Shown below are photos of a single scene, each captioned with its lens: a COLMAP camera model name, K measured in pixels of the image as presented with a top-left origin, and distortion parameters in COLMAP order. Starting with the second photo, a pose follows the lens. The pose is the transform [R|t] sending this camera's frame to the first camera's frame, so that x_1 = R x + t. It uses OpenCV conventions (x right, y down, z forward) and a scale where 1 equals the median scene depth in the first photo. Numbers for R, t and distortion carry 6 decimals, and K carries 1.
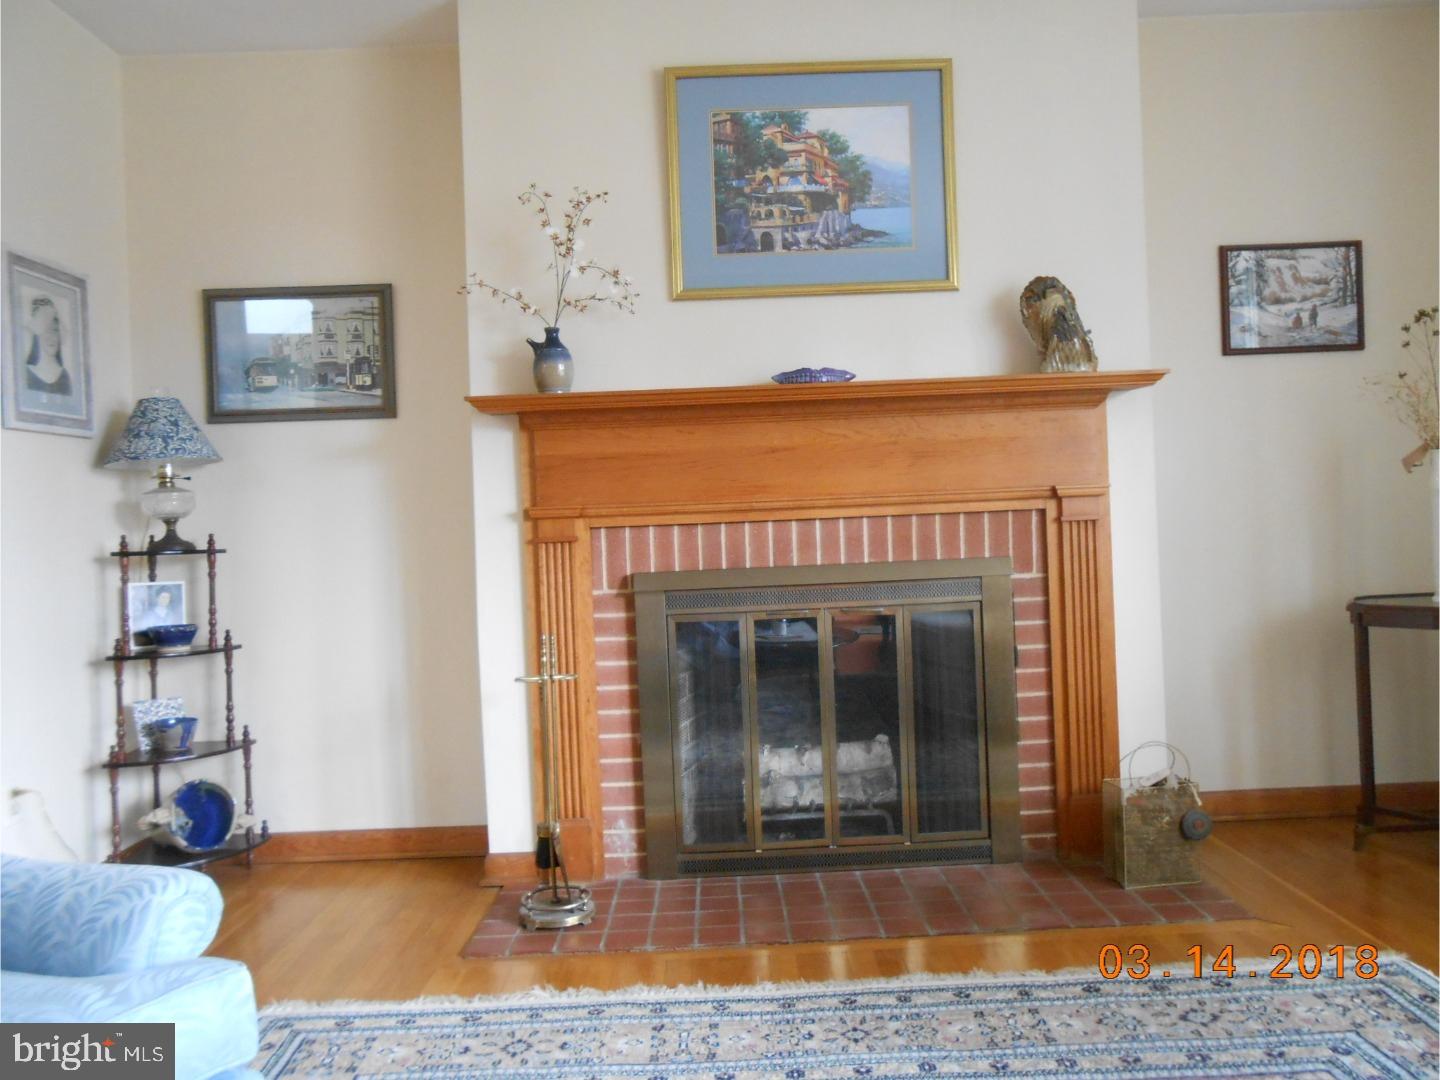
lens RADIAL K [[1102.3, 0, 721.5], [0, 1102.3, 536.7], [0, 0, 1]] dist [-0.053940, 0.063469]
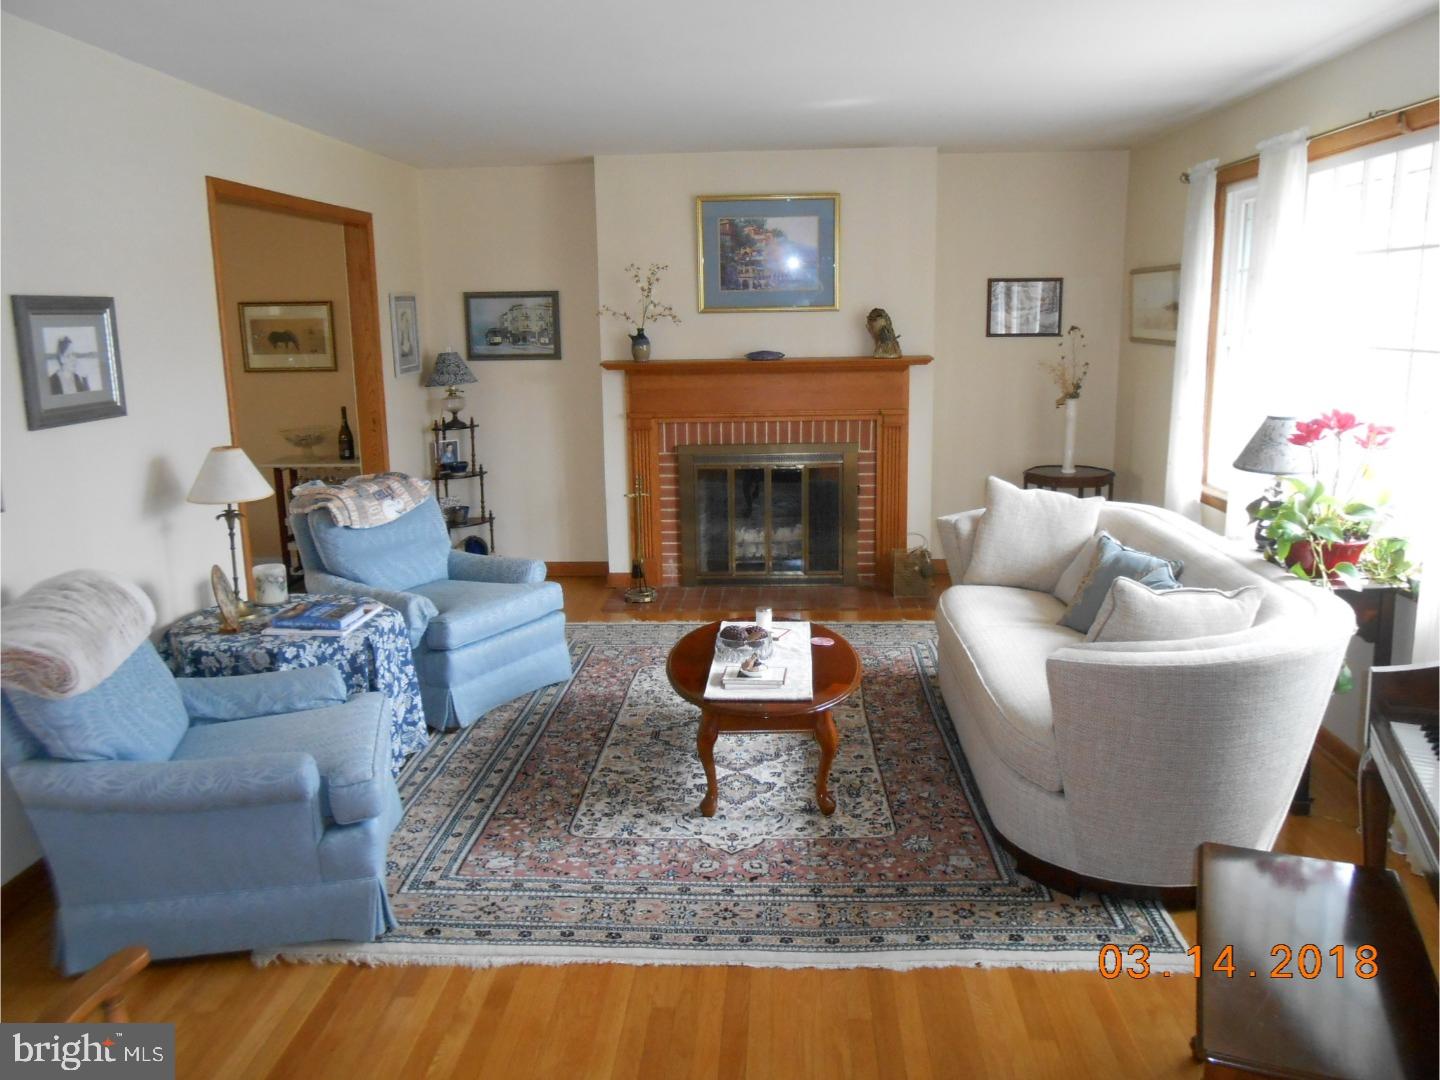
lens RADIAL K [[1102.3, 0, 725.0], [0, 1102.3, 538.8], [0, 0, 1]] dist [-0.053940, 0.063469]
pose [[0.997644, 0.033283, -0.059996, 0.141277], [-0.020713, 0.979759, 0.199105, -0.211939], [0.065408, -0.197393, 0.978140, -1.084633]]
